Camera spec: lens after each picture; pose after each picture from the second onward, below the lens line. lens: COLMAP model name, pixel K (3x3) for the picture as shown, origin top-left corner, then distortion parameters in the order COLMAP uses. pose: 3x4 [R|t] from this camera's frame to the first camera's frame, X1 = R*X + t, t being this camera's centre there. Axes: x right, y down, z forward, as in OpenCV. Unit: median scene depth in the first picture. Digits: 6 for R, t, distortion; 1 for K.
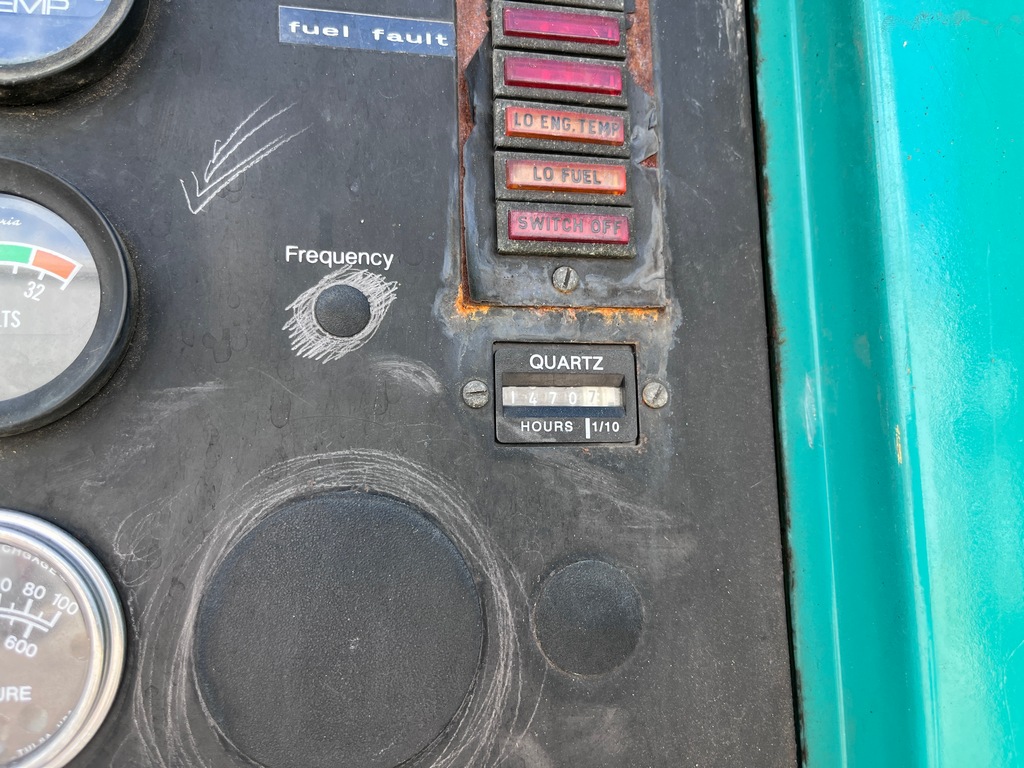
lens RADIAL K [[785.2, 0, 507.6], [0, 785.2, 384.8], [0, 0, 1]] dist [0.053179, -0.075482]
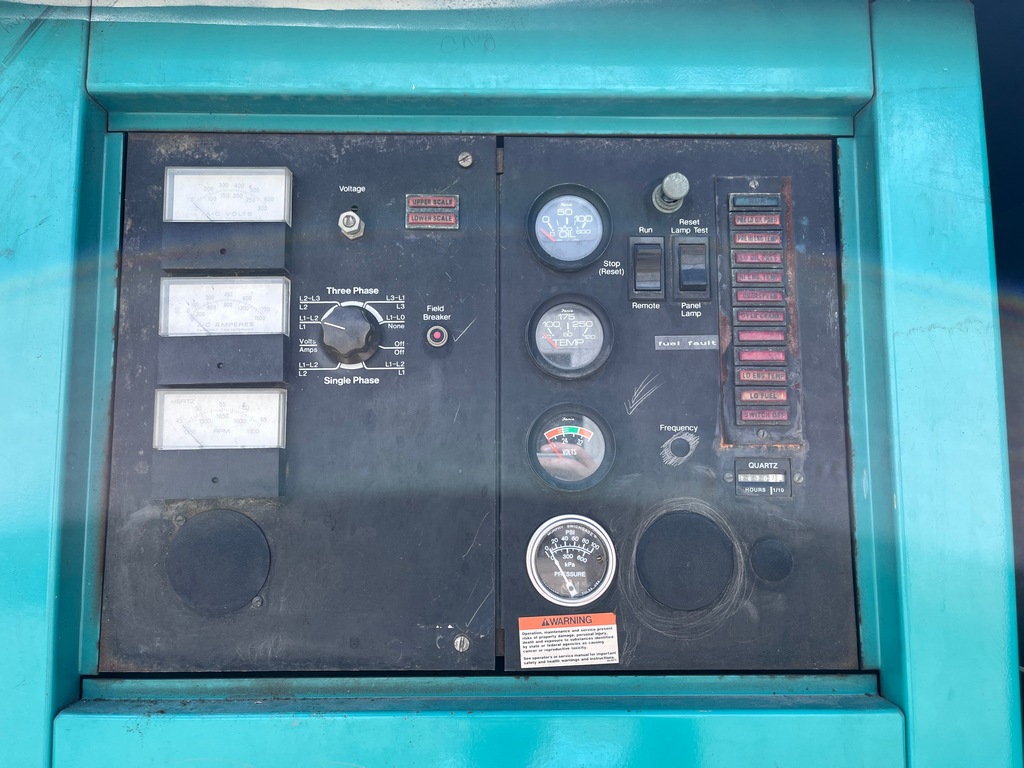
lens RADIAL K [[785.2, 0, 510.6], [0, 785.2, 386.0], [0, 0, 1]] dist [0.053179, -0.075482]
pose [[0.981200, 0.002516, -0.192976, -0.251272], [0.000902, 0.999844, 0.017626, -0.349796], [0.192990, -0.017469, 0.981045, -1.801961]]
